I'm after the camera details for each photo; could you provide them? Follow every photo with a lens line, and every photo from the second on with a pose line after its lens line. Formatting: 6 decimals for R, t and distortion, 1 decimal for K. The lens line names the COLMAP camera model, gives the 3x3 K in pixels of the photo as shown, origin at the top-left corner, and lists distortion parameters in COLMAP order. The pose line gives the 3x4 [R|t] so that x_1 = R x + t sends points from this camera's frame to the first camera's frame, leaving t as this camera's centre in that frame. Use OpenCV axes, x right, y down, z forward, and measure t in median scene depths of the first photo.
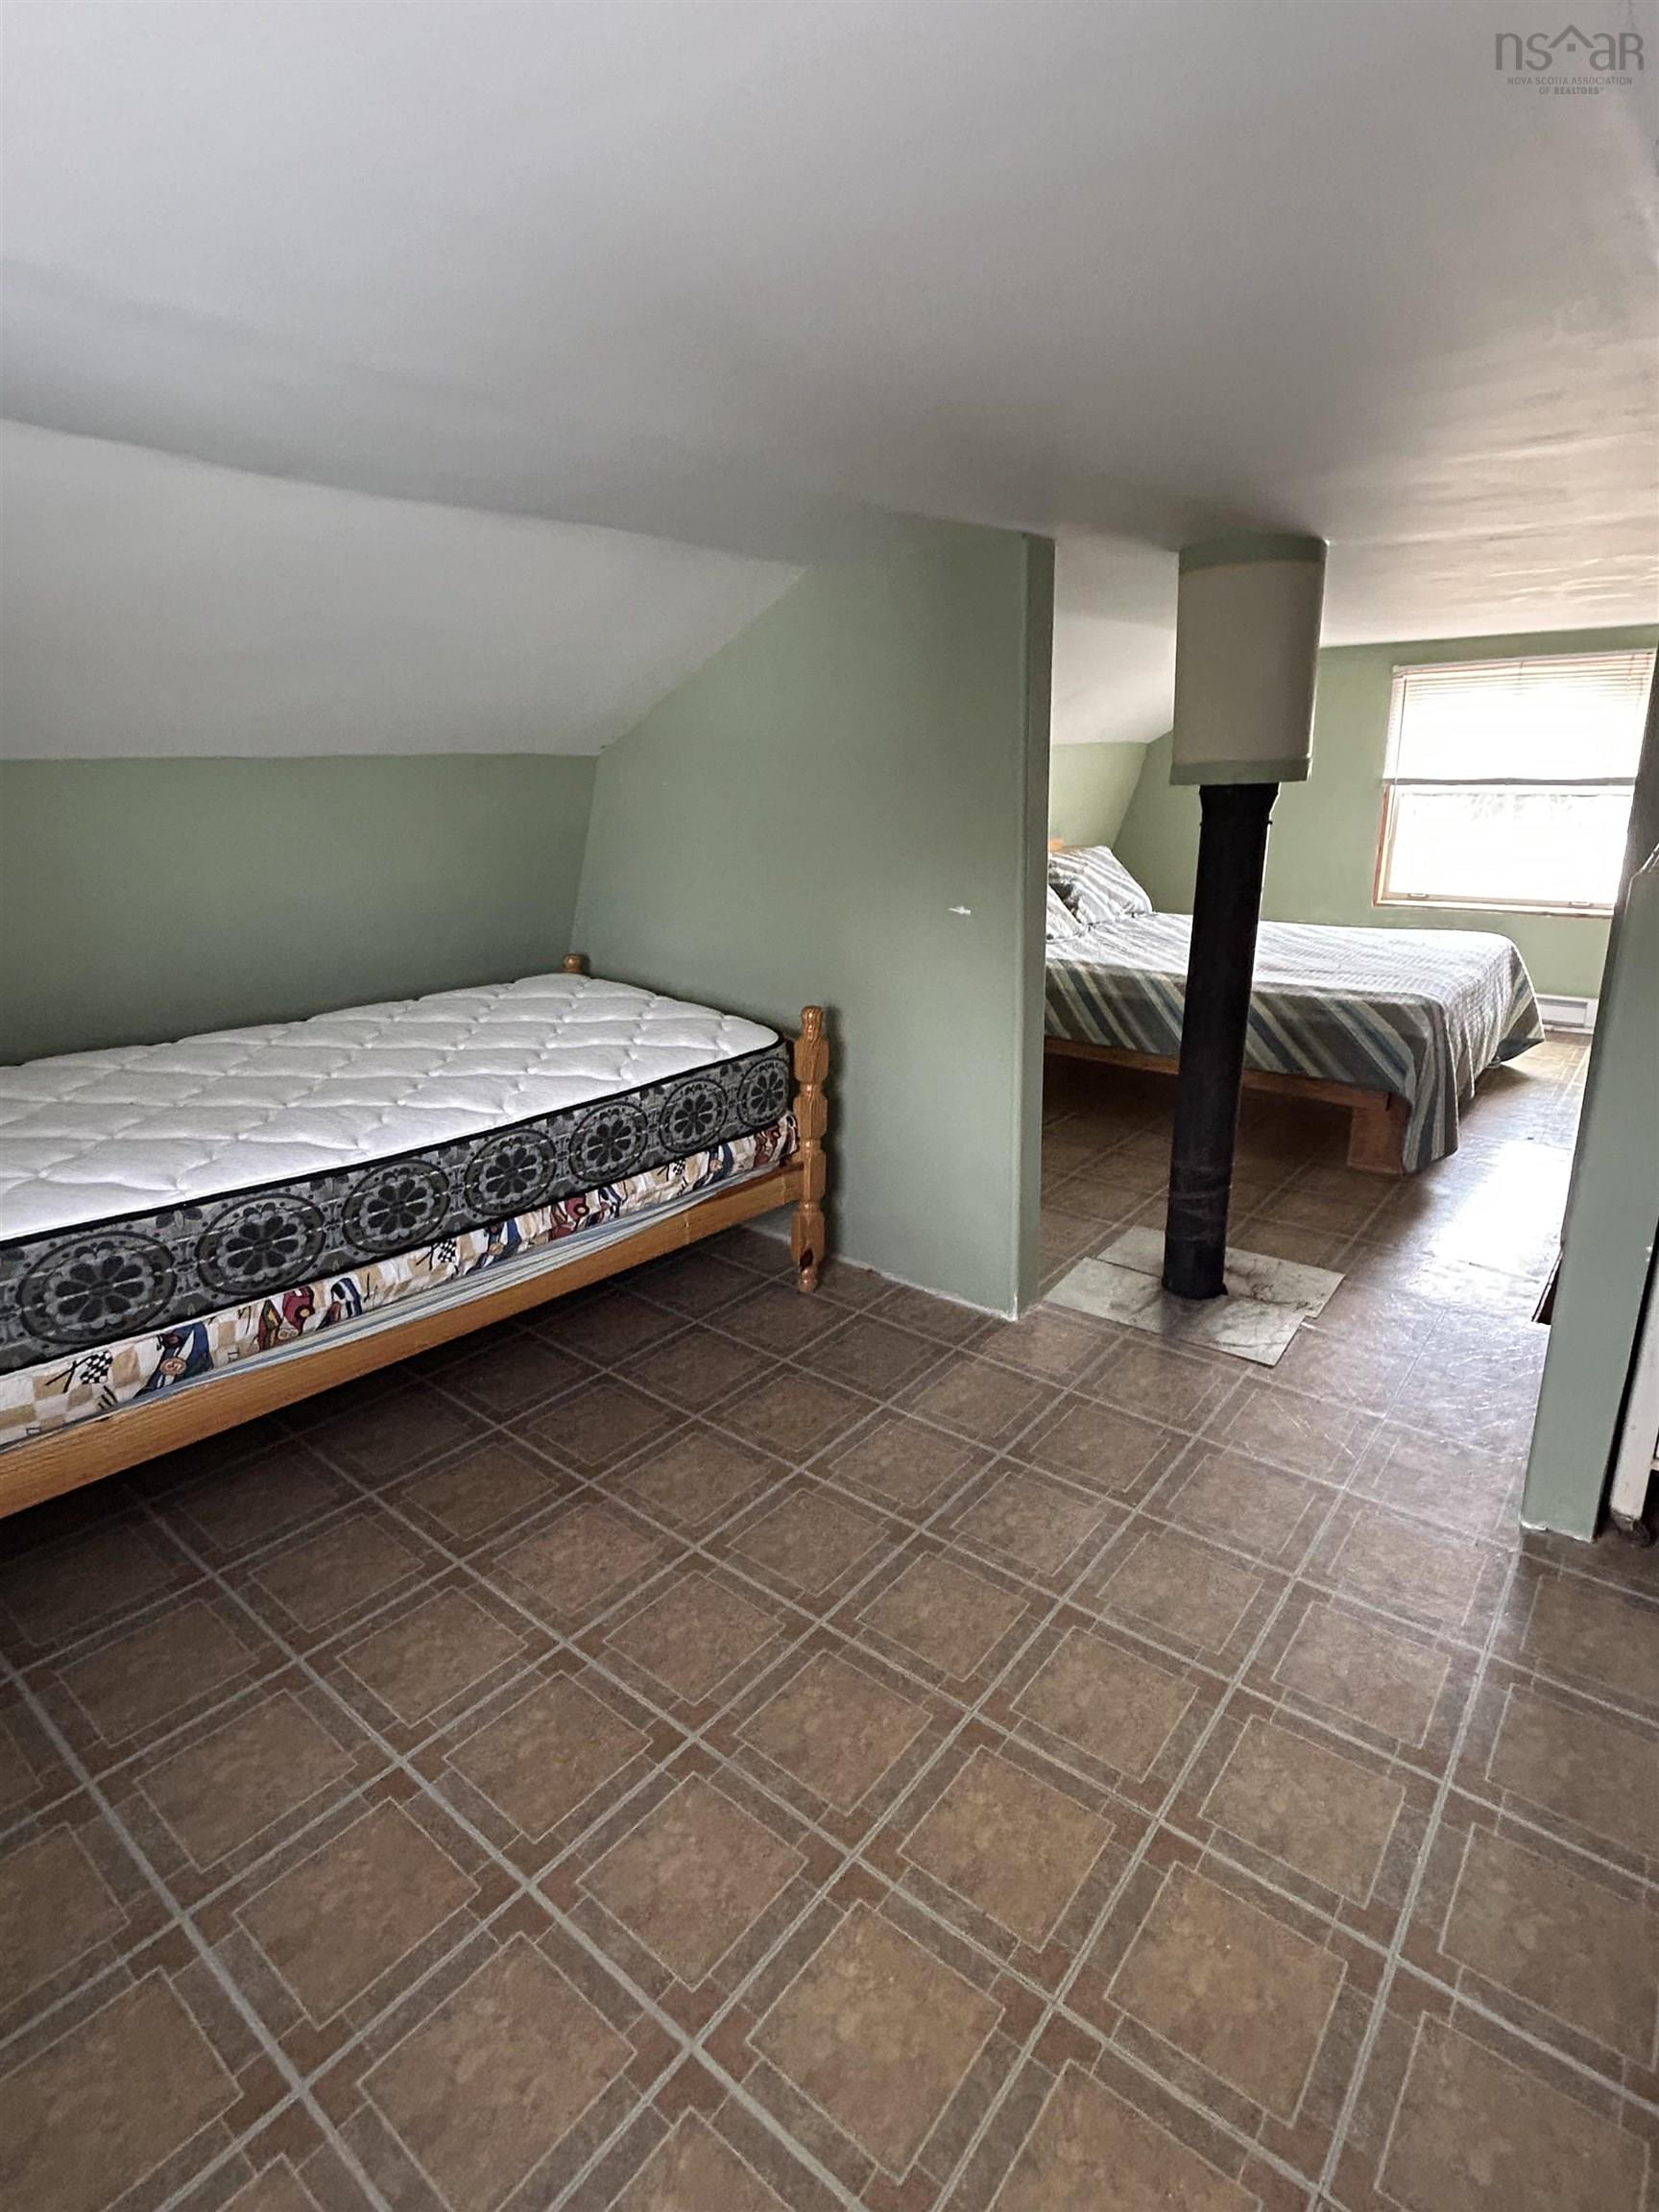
lens RADIAL K [[1111.6, 0, 833.1], [0, 1111.6, 1097.1], [0, 0, 1]] dist [-0.006523, 0.000351]
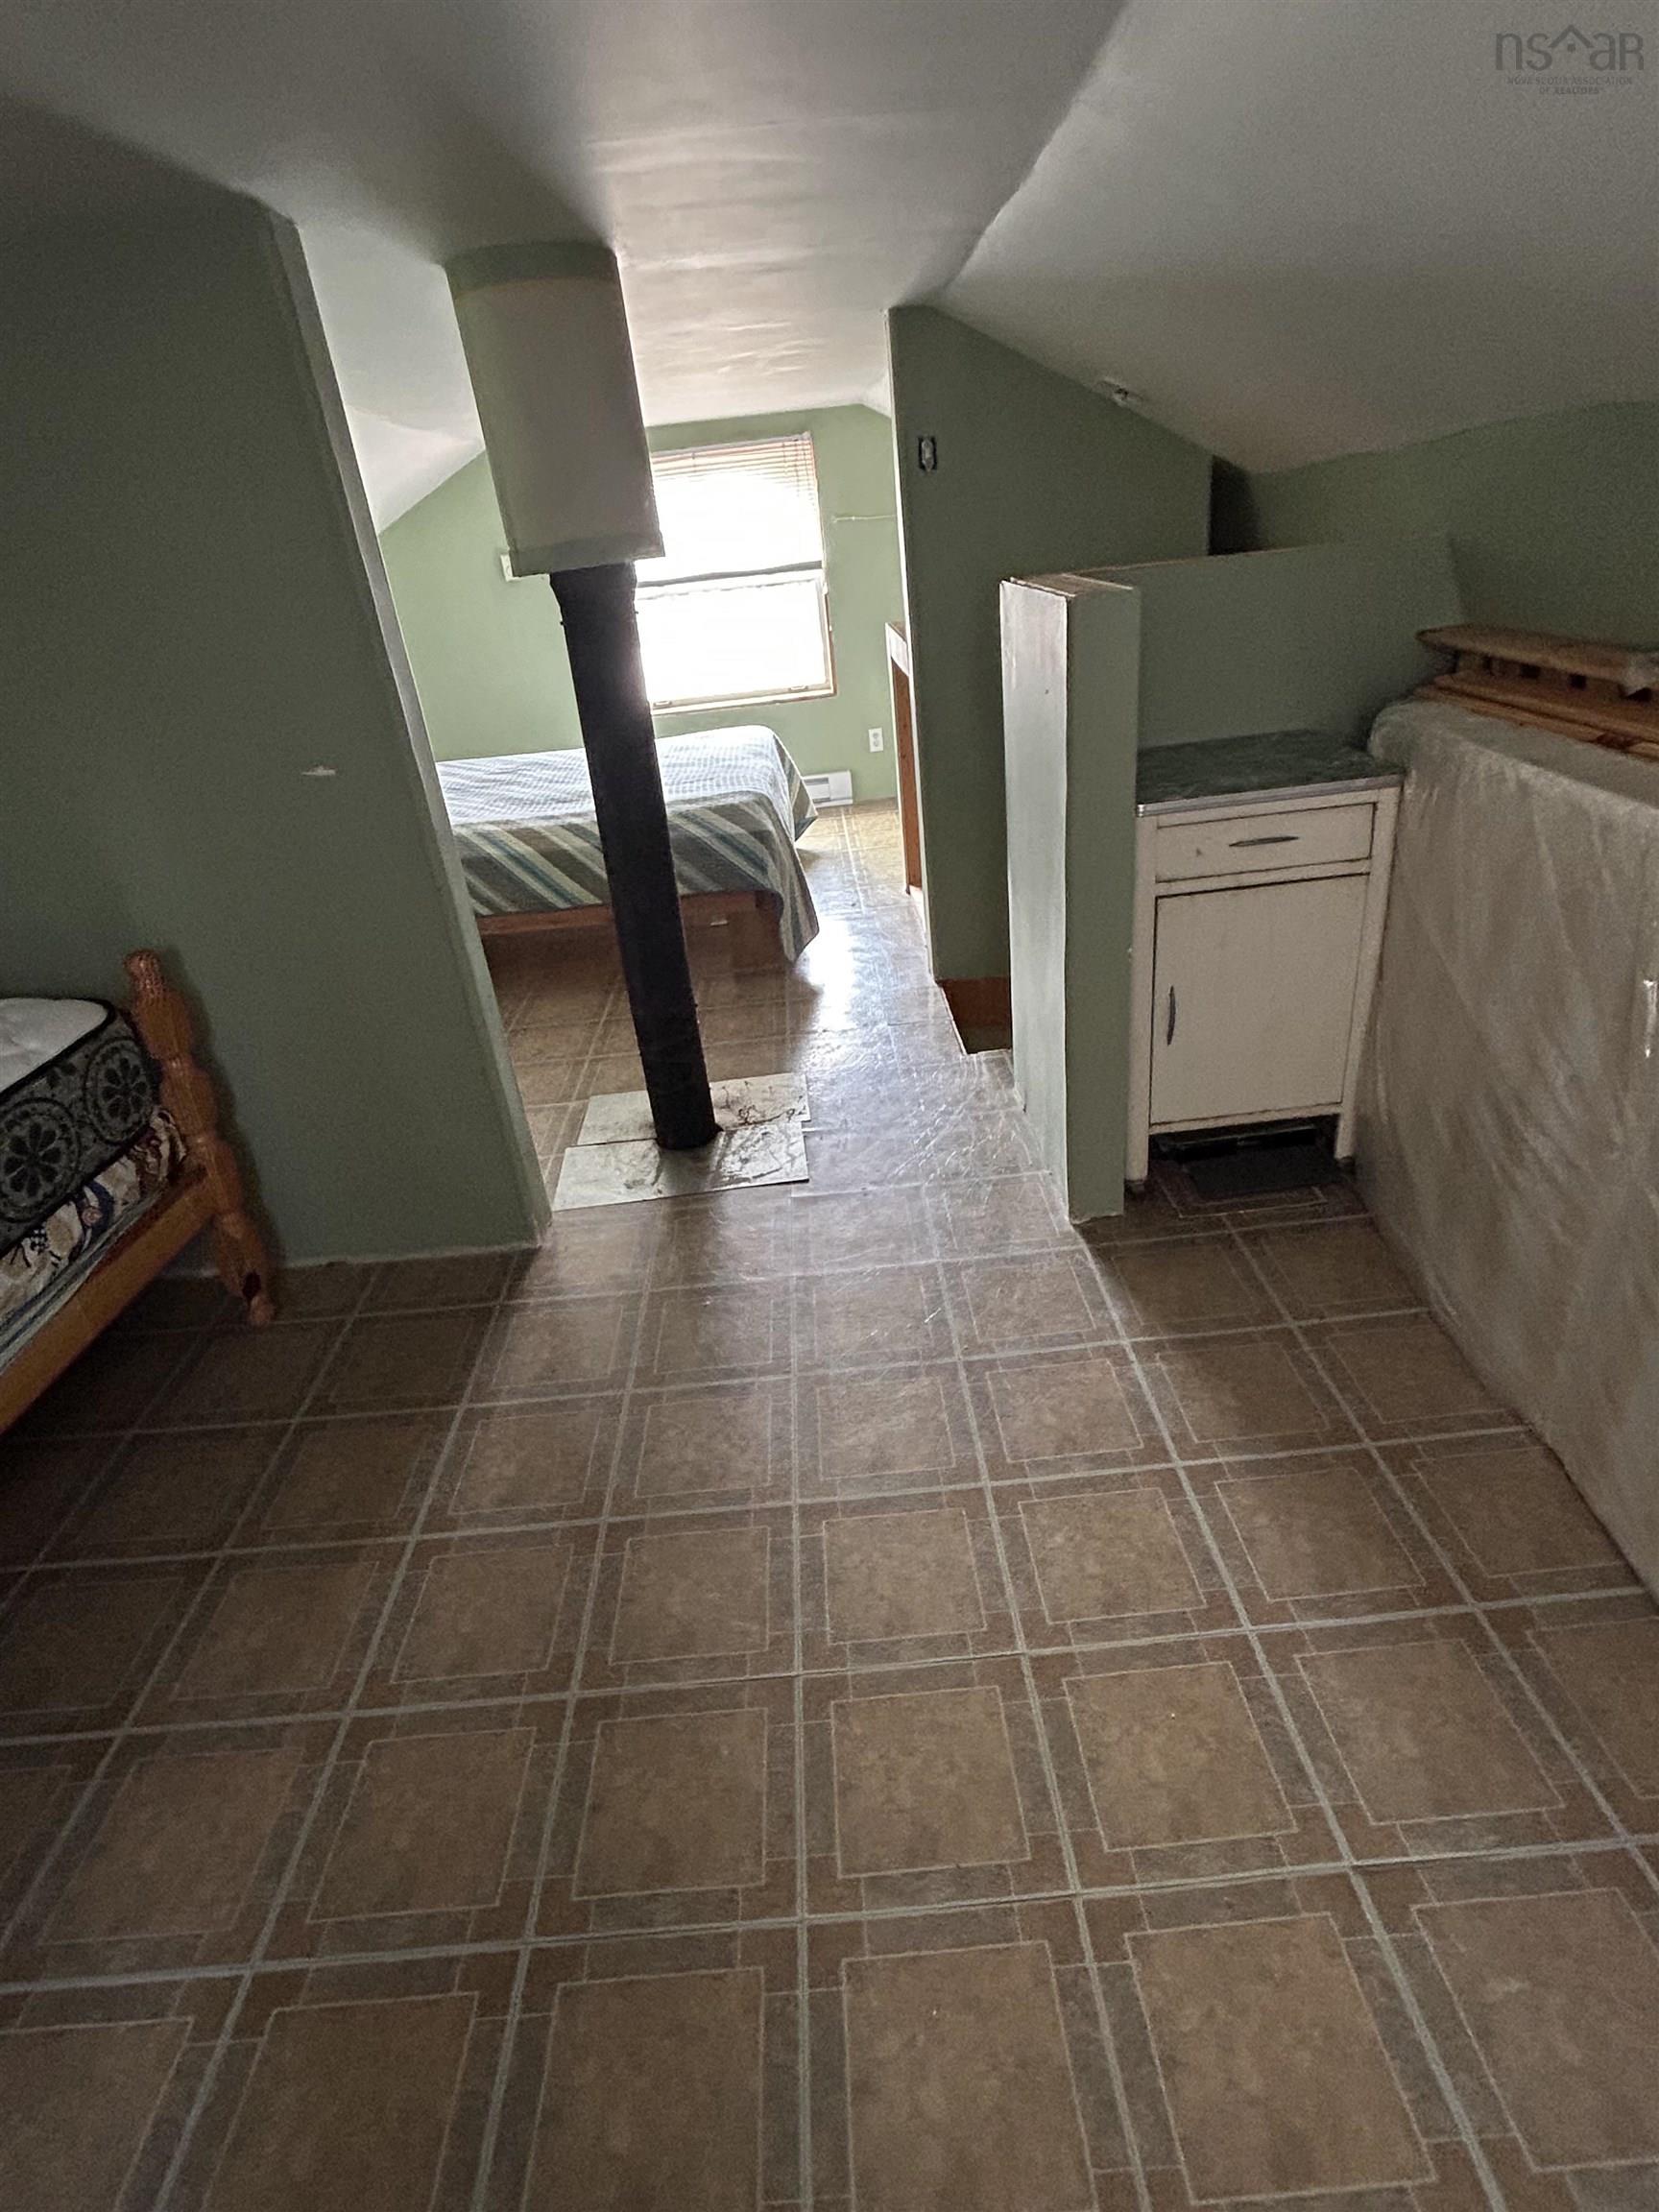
lens RADIAL K [[1111.6, 0, 830.7], [0, 1111.6, 1112.6], [0, 0, 1]] dist [-0.006523, 0.000351]
pose [[0.753785, -0.344328, 0.559685, -0.118586], [0.266501, 0.938720, 0.218592, -0.024306], [-0.600654, -0.015614, 0.799356, 0.189107]]
